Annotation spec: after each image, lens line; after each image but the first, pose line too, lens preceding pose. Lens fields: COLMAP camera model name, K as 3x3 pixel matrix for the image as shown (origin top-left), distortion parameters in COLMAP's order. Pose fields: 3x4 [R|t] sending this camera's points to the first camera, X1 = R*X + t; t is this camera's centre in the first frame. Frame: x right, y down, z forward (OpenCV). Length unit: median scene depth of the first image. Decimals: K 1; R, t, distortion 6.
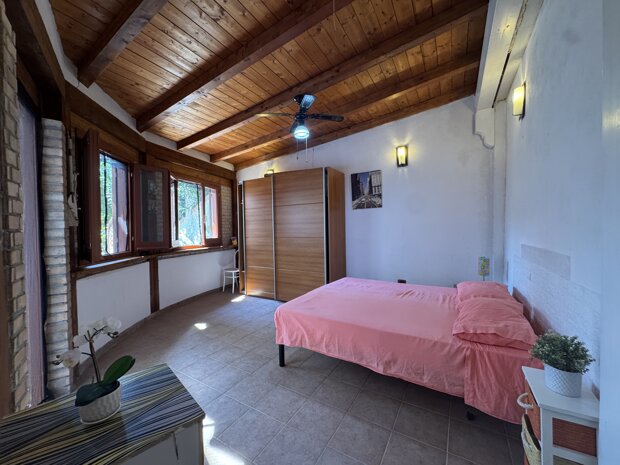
lens RADIAL K [[248.9, 0, 309.1], [0, 248.9, 232.5], [0, 0, 1]] dist [-0.001311, 0.000062]
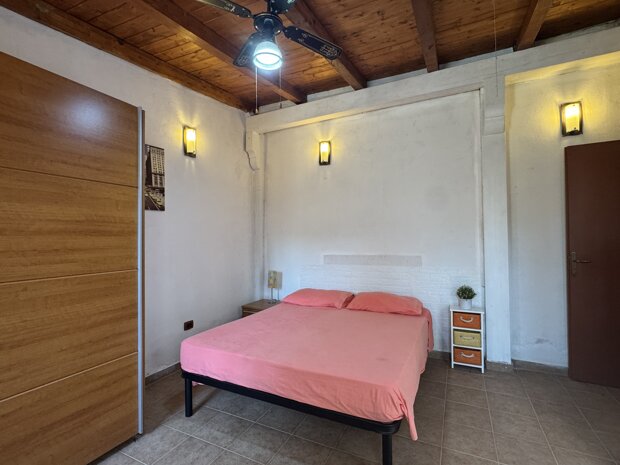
lens RADIAL K [[300.1, 0, 309.1], [0, 300.1, 233.1], [0, 0, 1]] dist [-0.001695, 0.000397]
pose [[-0.086940, 0.033278, 0.995658, -0.515265], [0.028991, 0.999103, -0.030862, -0.016590], [-0.995792, 0.026182, -0.087827, 0.797168]]
